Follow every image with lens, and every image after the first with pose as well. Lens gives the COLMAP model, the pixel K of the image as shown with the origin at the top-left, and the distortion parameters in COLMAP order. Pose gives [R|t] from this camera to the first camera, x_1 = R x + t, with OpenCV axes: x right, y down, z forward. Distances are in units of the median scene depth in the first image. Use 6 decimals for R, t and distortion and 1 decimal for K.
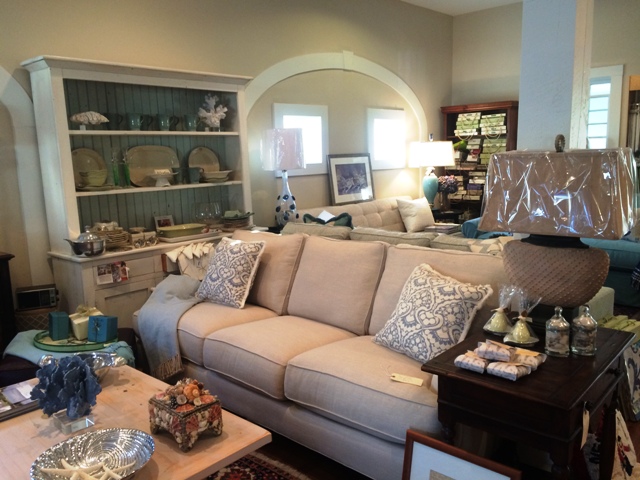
lens RADIAL K [[534.3, 0, 315.0], [0, 534.3, 239.2], [0, 0, 1]] dist [0.047344, -0.001728]
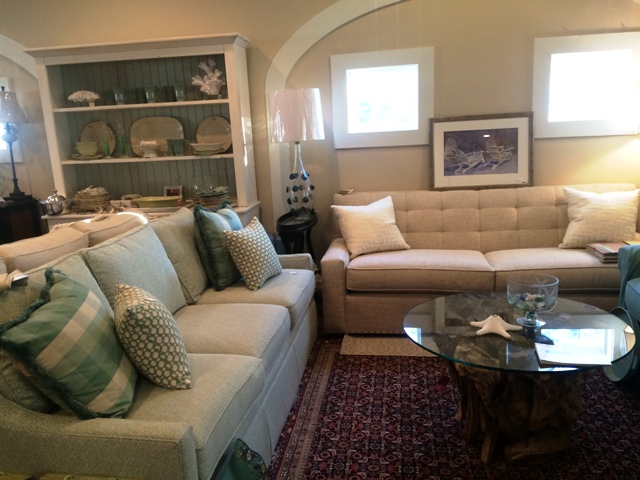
lens RADIAL K [[534.3, 0, 321.7], [0, 534.3, 235.8], [0, 0, 1]] dist [0.047344, -0.001728]
pose [[0.577220, 0.169989, -0.798699, 0.704665], [-0.096390, 0.985438, 0.140072, -0.117474], [0.810880, -0.003865, 0.585200, 0.609182]]
